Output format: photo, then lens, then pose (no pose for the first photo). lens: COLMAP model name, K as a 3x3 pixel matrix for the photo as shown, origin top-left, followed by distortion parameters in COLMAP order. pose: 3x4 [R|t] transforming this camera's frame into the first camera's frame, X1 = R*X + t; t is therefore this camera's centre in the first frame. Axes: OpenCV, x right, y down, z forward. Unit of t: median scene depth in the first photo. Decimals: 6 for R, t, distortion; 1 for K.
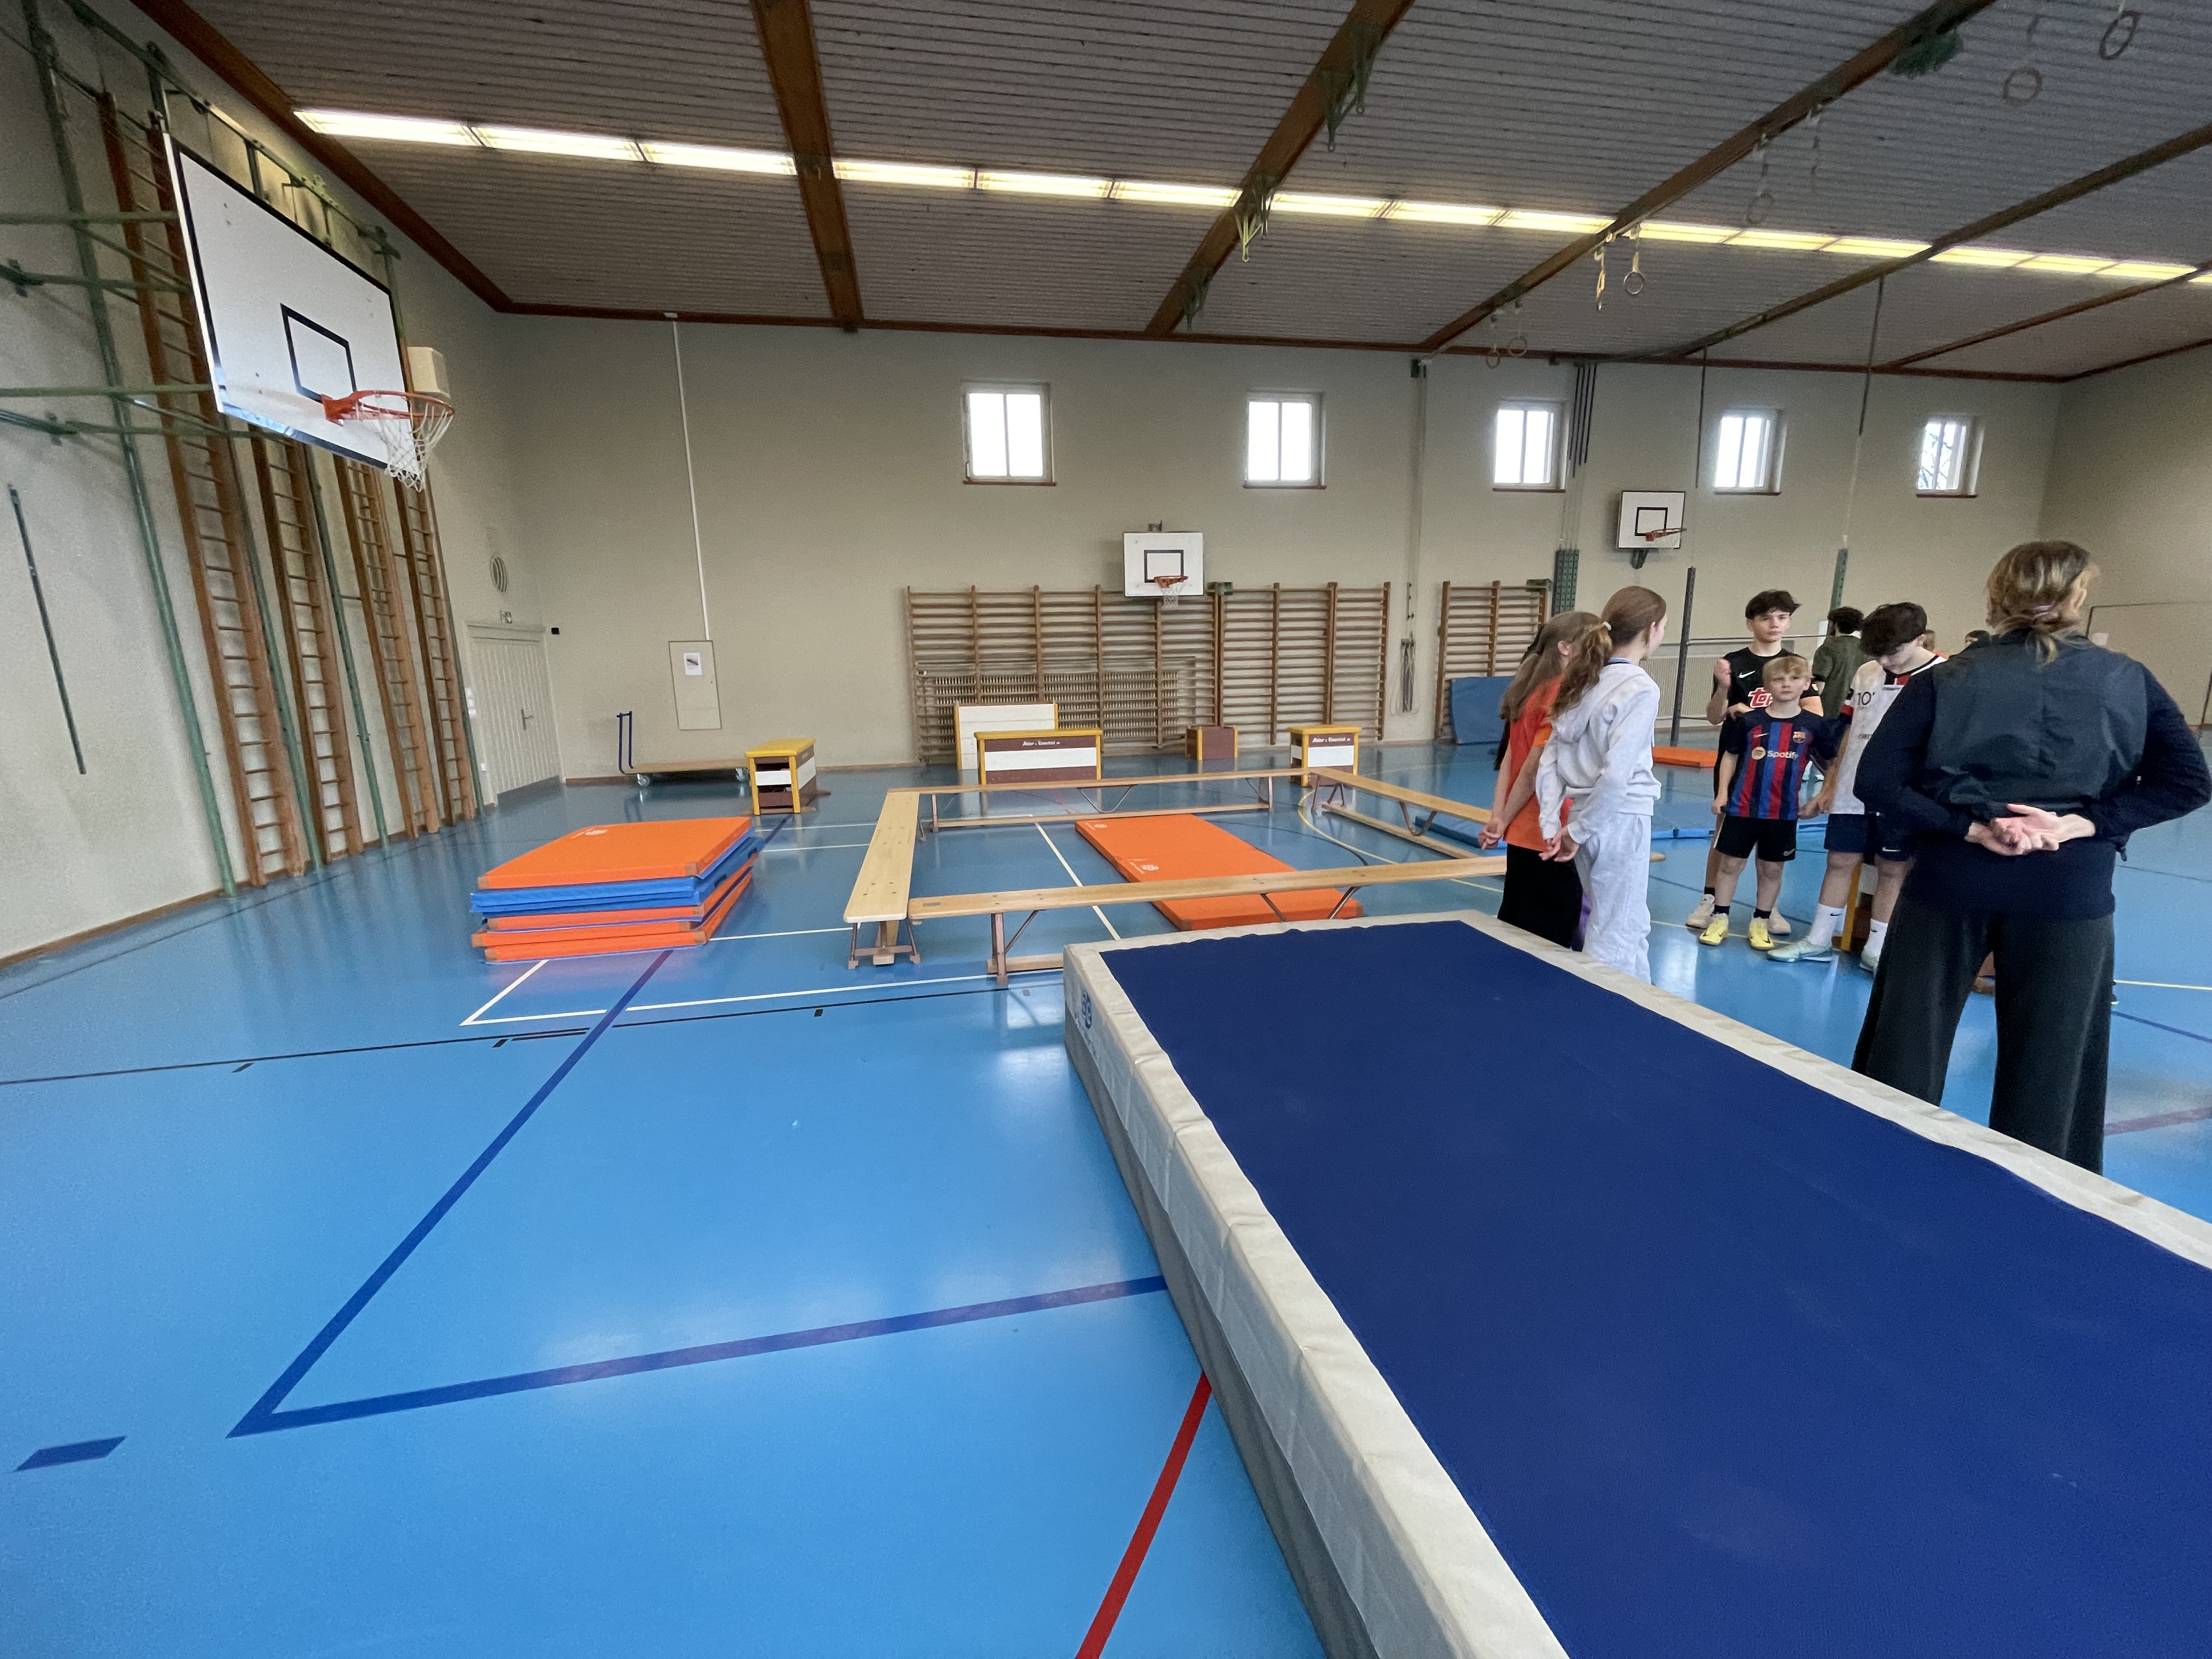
lens RADIAL K [[887.3, 0, 1106.0], [0, 887.3, 829.5], [0, 0, 1]] dist [-0.002273, -0.000005]
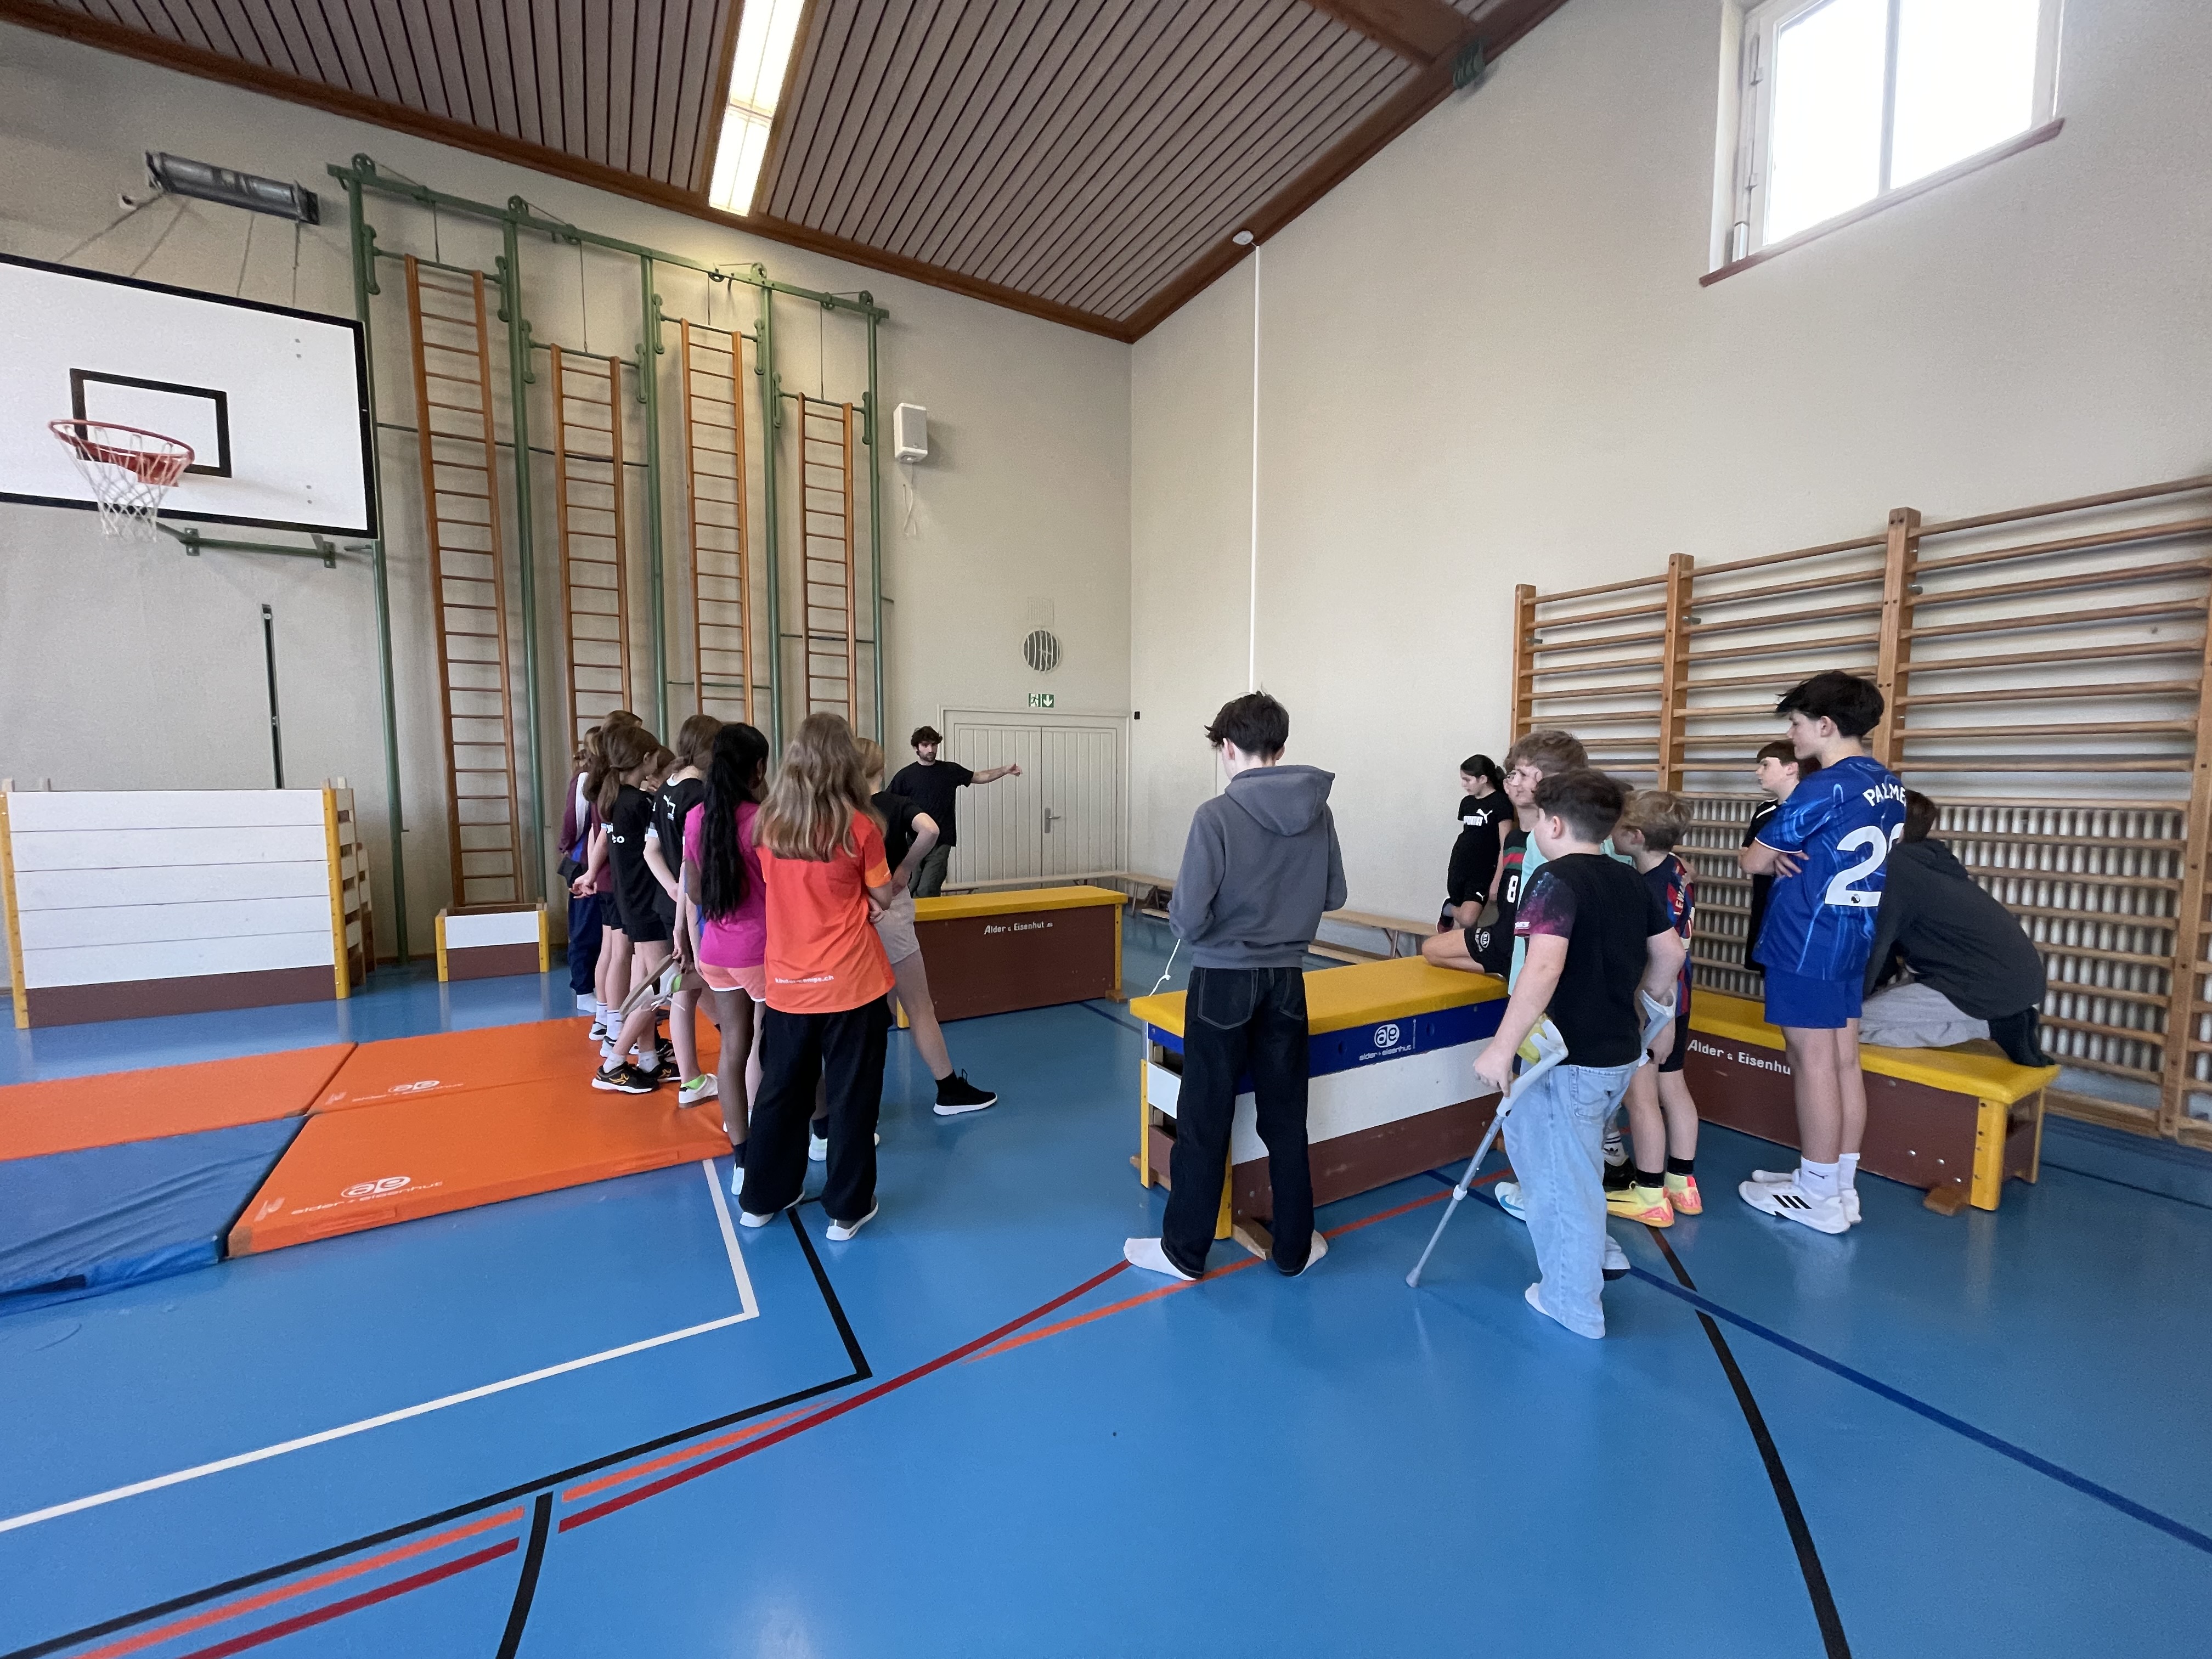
lens RADIAL K [[887.3, 0, 1106.0], [0, 887.3, 829.5], [0, 0, 1]] dist [-0.002273, -0.000005]
pose [[0.314160, 0.089675, -0.945125, 0.125037], [-0.185219, 0.982188, 0.031624, -0.128197], [0.931127, 0.165120, 0.325174, 0.663881]]
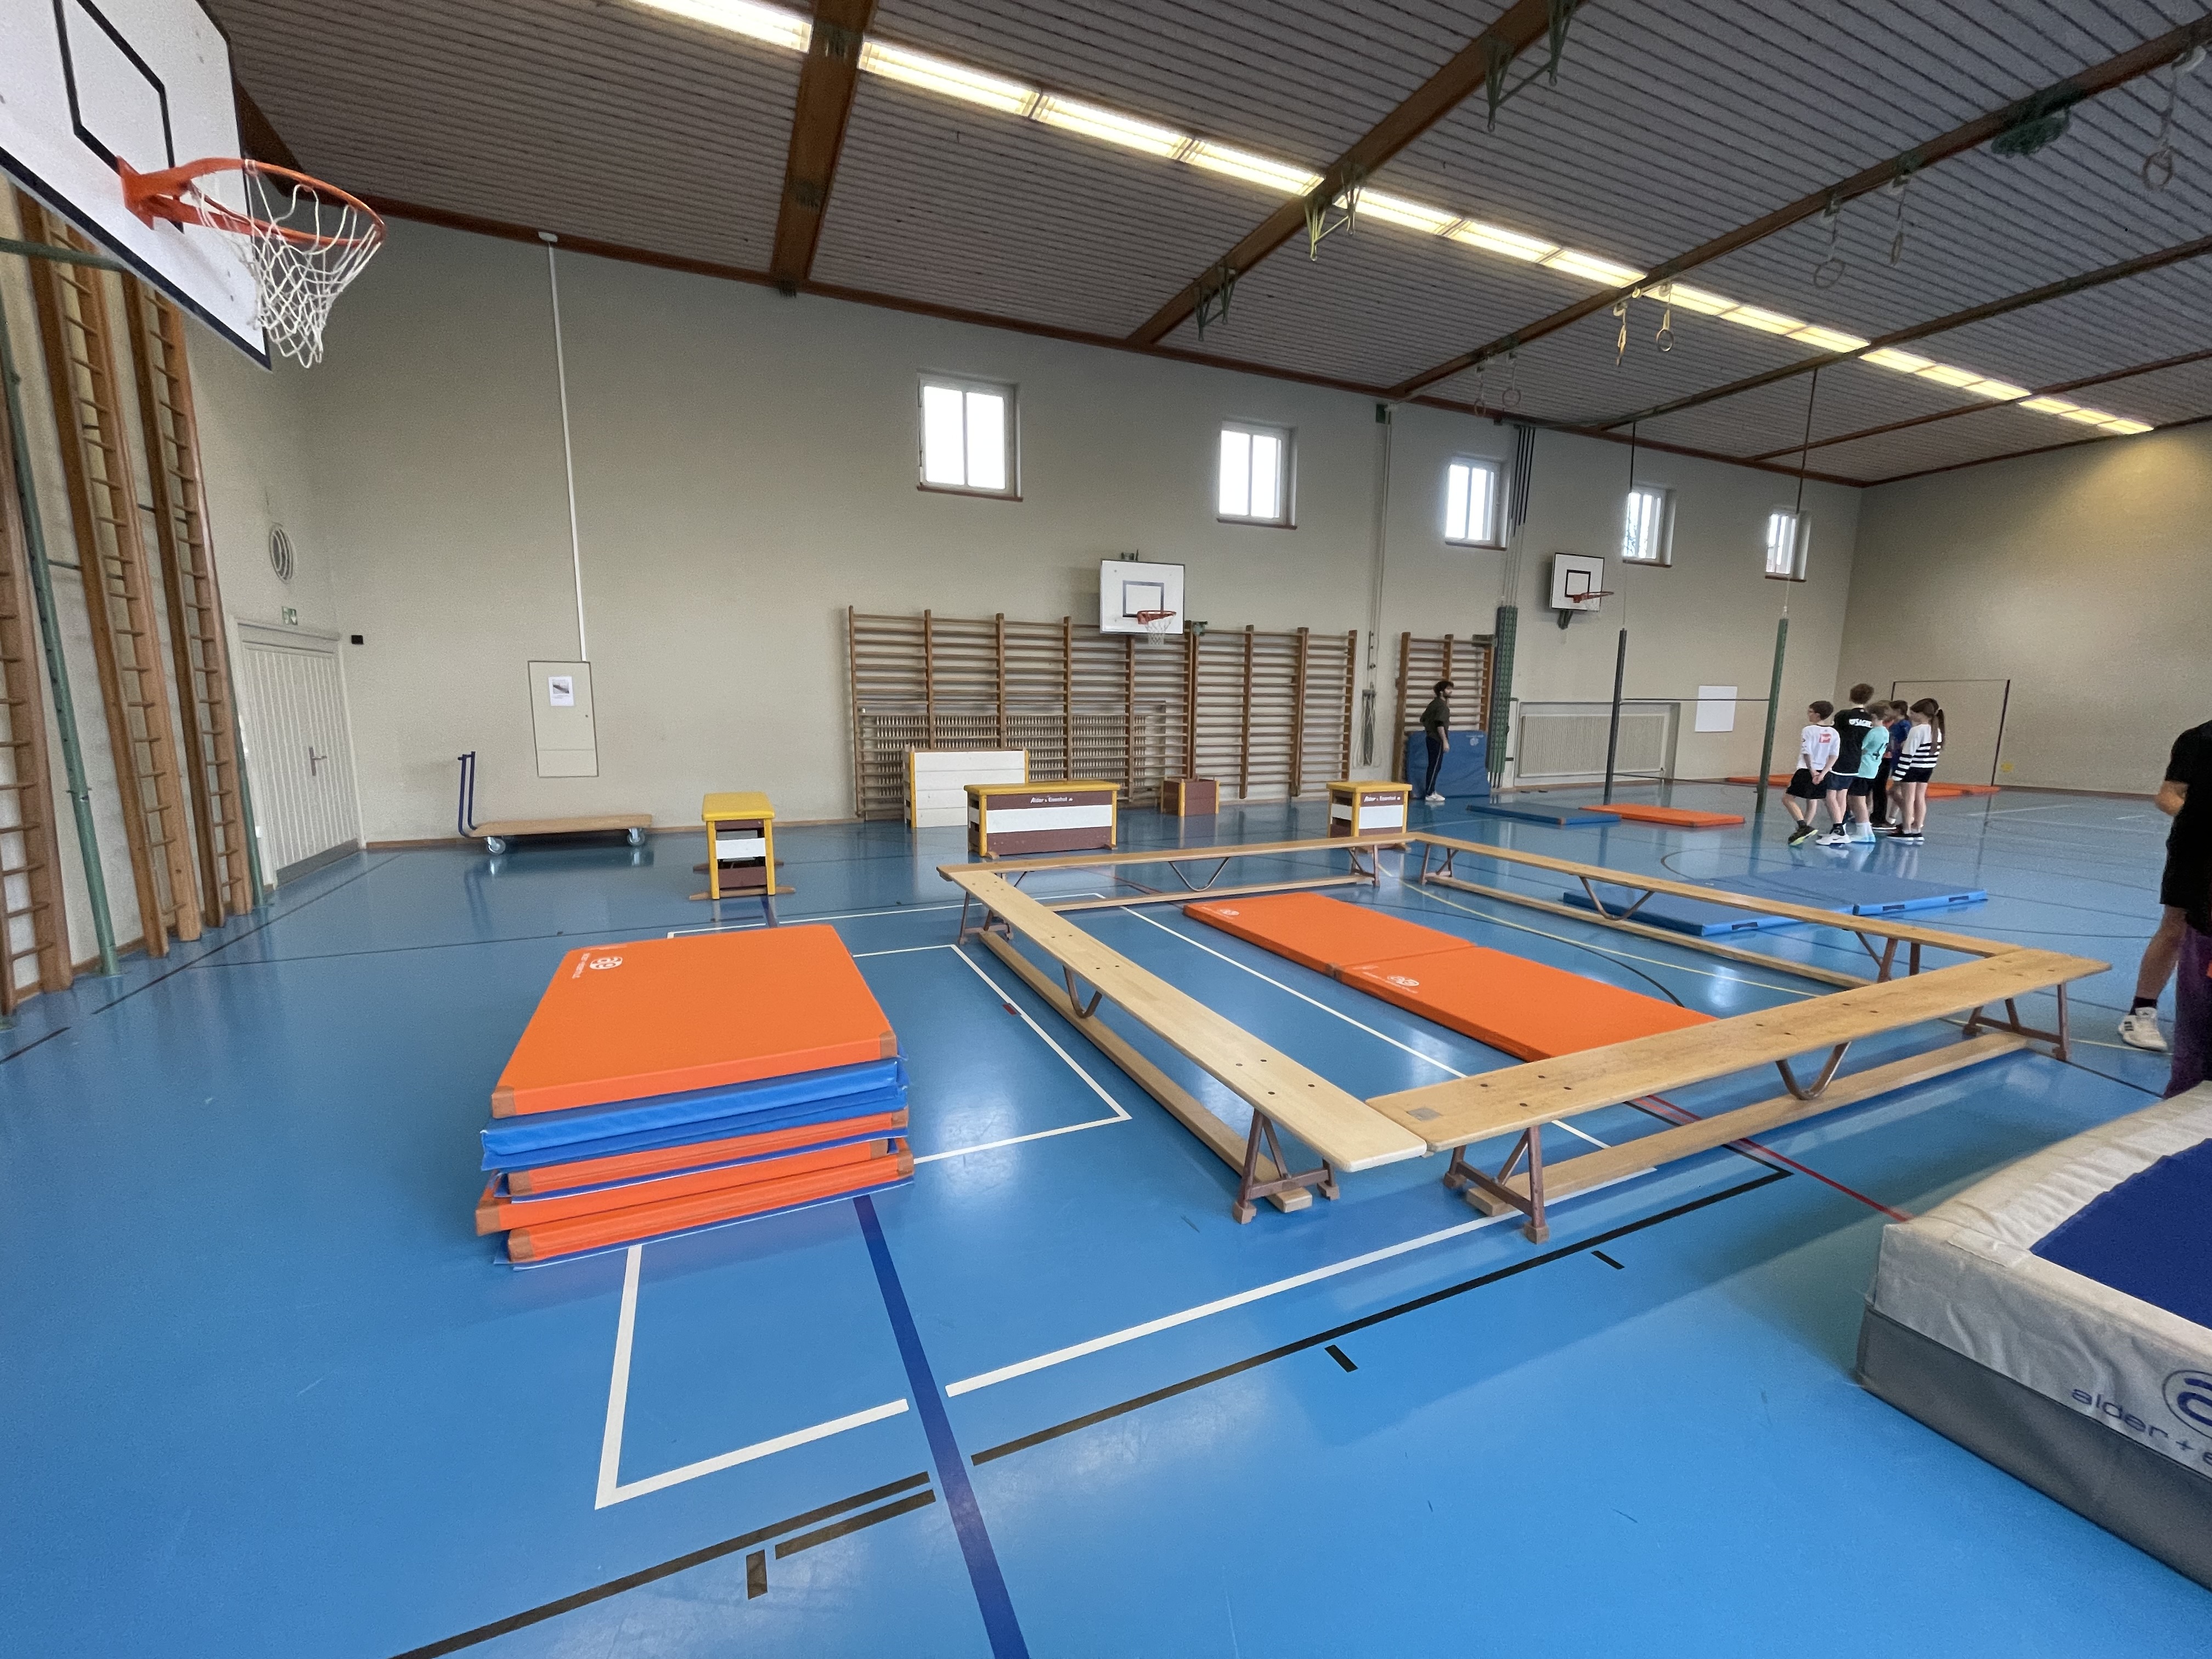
lens RADIAL K [[884.0, 0, 1107.9], [0, 884.0, 835.3], [0, 0, 1]] dist [-0.001127, 0.000211]
pose [[0.973856, -0.003893, 0.227135, -0.170409], [0.012916, 0.999185, -0.038255, -0.025686], [-0.226801, 0.040189, 0.973112, 0.148645]]
